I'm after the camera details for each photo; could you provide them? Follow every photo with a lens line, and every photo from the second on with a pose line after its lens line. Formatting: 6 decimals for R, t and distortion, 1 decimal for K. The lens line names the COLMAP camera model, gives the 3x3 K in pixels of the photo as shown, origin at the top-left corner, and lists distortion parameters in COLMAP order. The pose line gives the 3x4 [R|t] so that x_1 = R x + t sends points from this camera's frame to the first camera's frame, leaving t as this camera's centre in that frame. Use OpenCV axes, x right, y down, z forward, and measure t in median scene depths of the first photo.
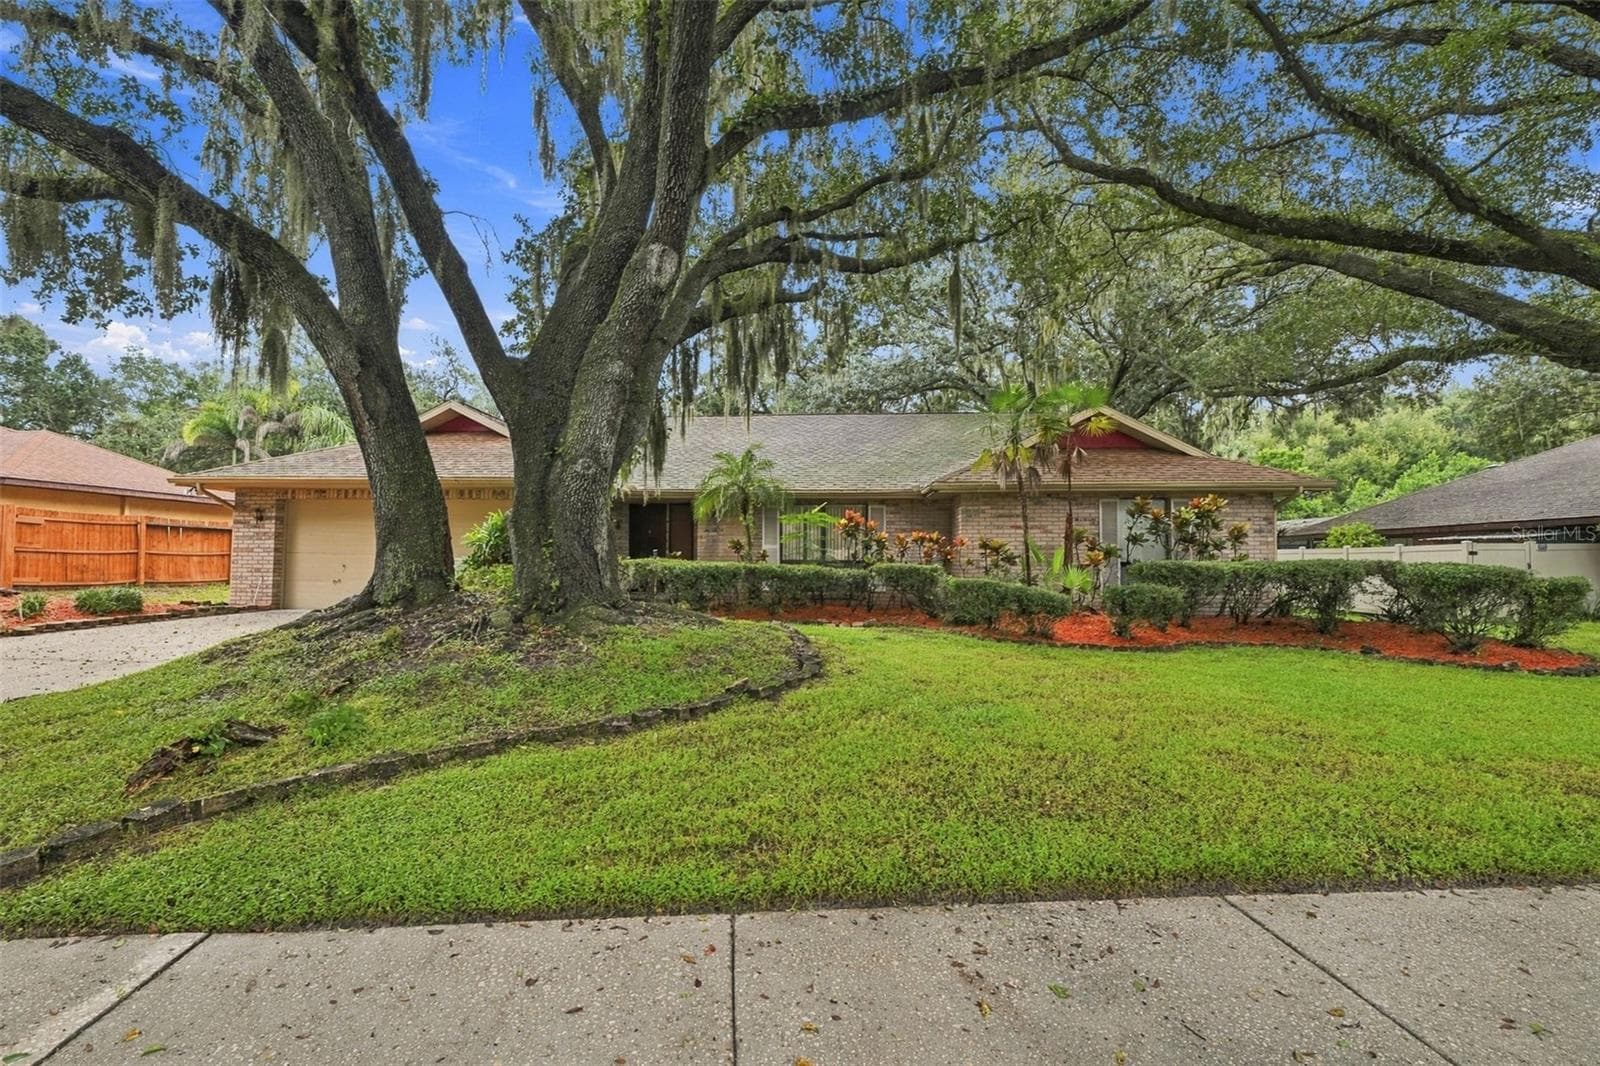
lens RADIAL K [[665.3, 0, 800.0], [0, 665.3, 533.0], [0, 0, 1]] dist [-0.001165, -0.000070]
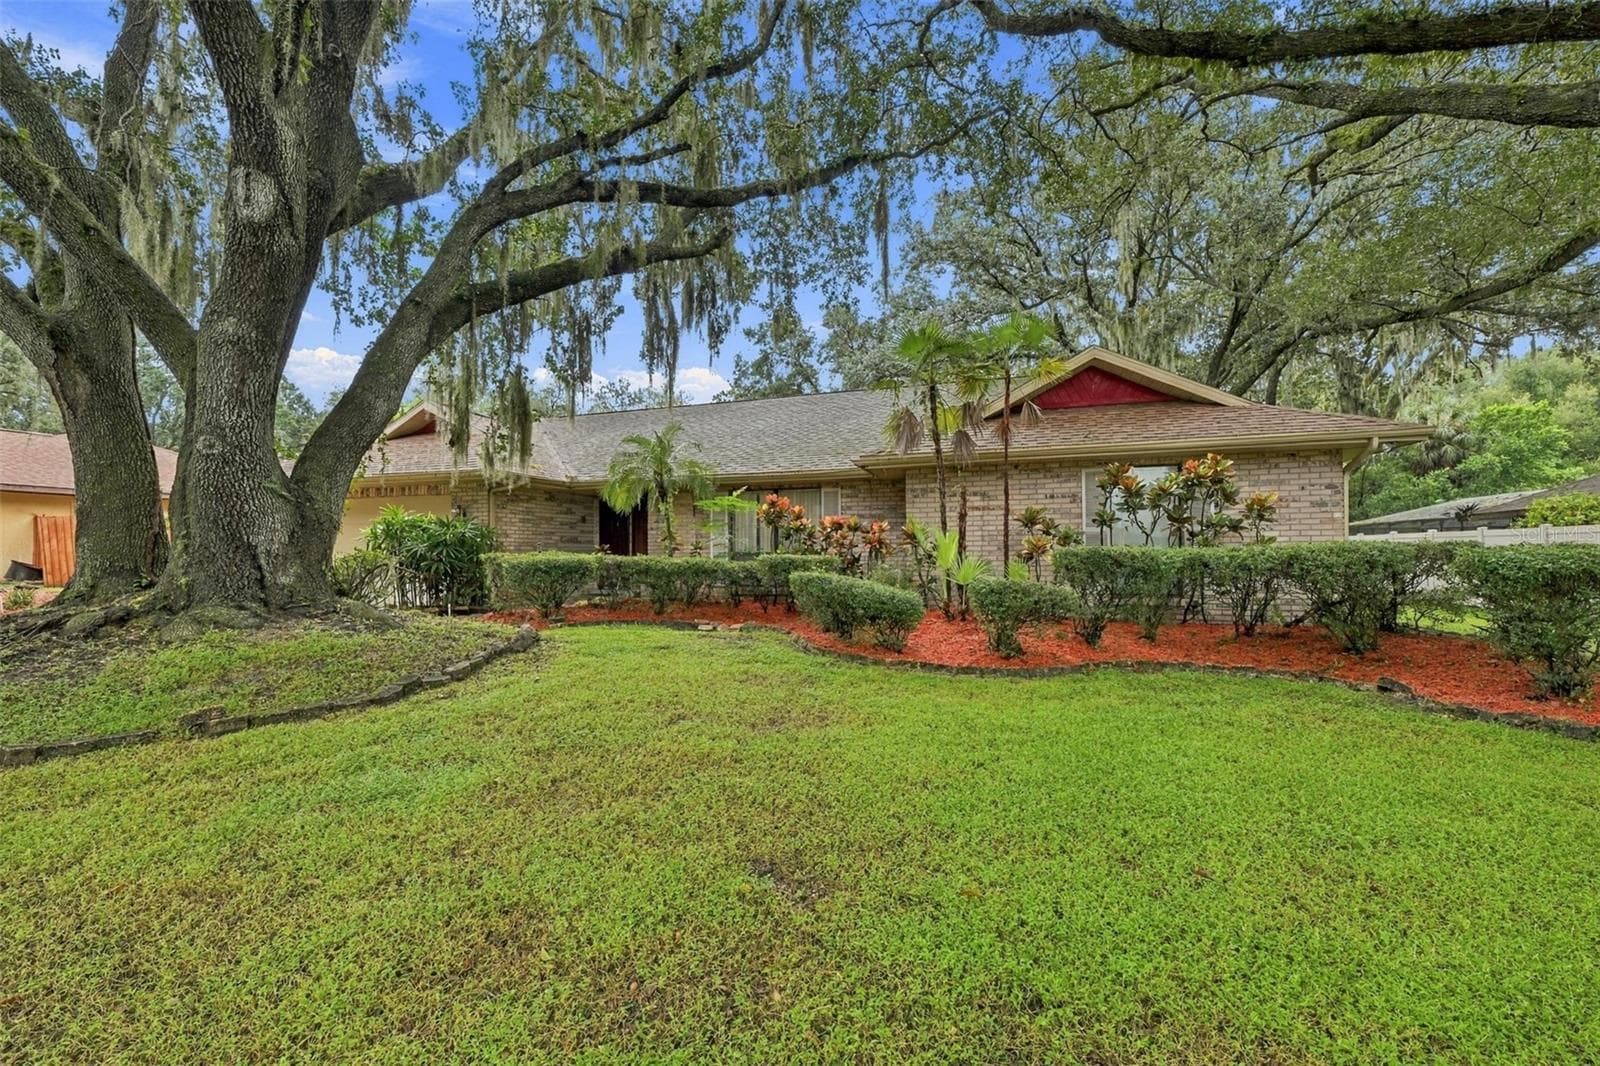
lens RADIAL K [[646.1, 0, 800.0], [0, 646.1, 533.0], [0, 0, 1]] dist [0.001799, 0.000307]
pose [[0.968857, -0.019024, -0.246888, 0.325898], [0.020508, 0.999784, 0.003443, 0.014157], [0.246769, -0.008399, 0.969038, 0.198544]]
